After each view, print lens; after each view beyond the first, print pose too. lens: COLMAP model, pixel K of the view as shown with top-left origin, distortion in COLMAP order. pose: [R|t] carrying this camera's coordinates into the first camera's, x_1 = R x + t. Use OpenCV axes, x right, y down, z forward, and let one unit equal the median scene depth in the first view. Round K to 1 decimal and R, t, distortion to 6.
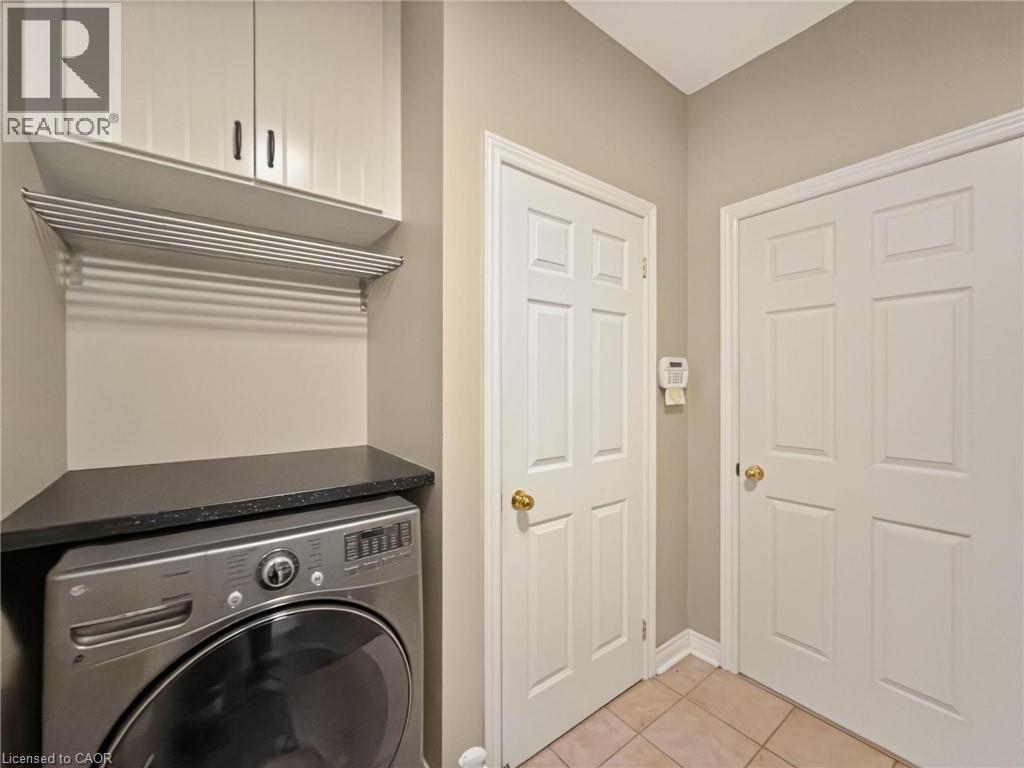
lens RADIAL K [[417.1, 0, 514.2], [0, 417.1, 385.3], [0, 0, 1]] dist [-0.000796, 0.000100]
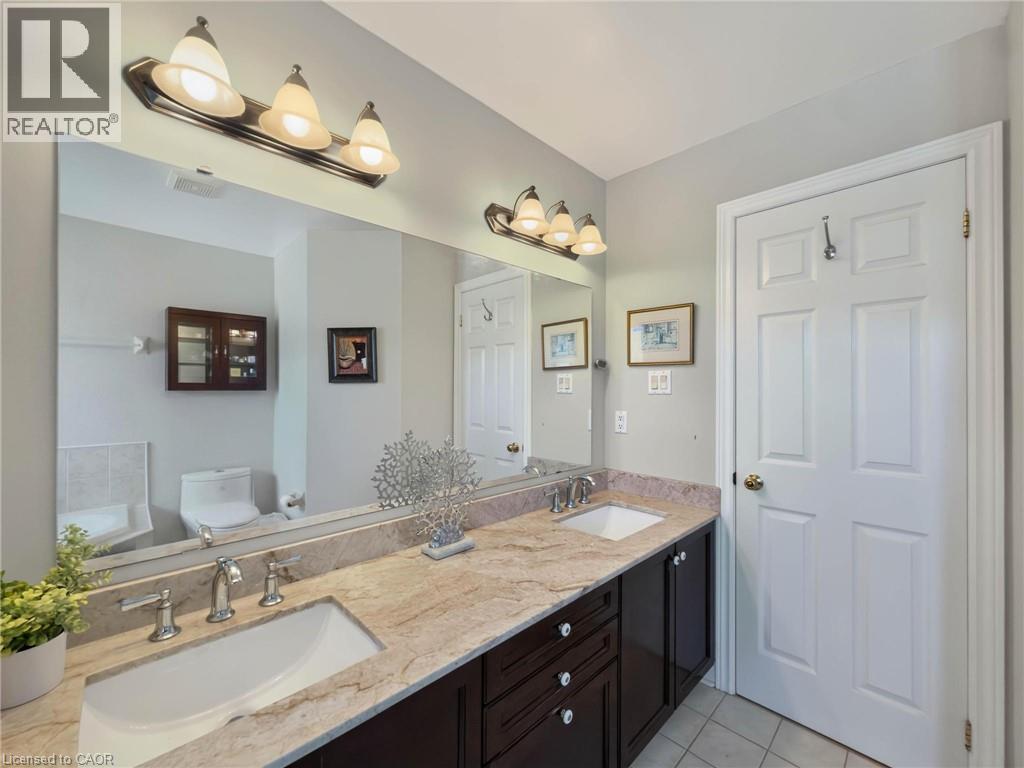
lens RADIAL K [[417.1, 0, 509.0], [0, 417.1, 384.0], [0, 0, 1]] dist [-0.000796, 0.000100]
pose [[0.993906, 0.002378, 0.110208, -0.073969], [-0.000817, 0.999899, -0.014202, -0.000383], [-0.110231, 0.014025, 0.993807, 0.095083]]
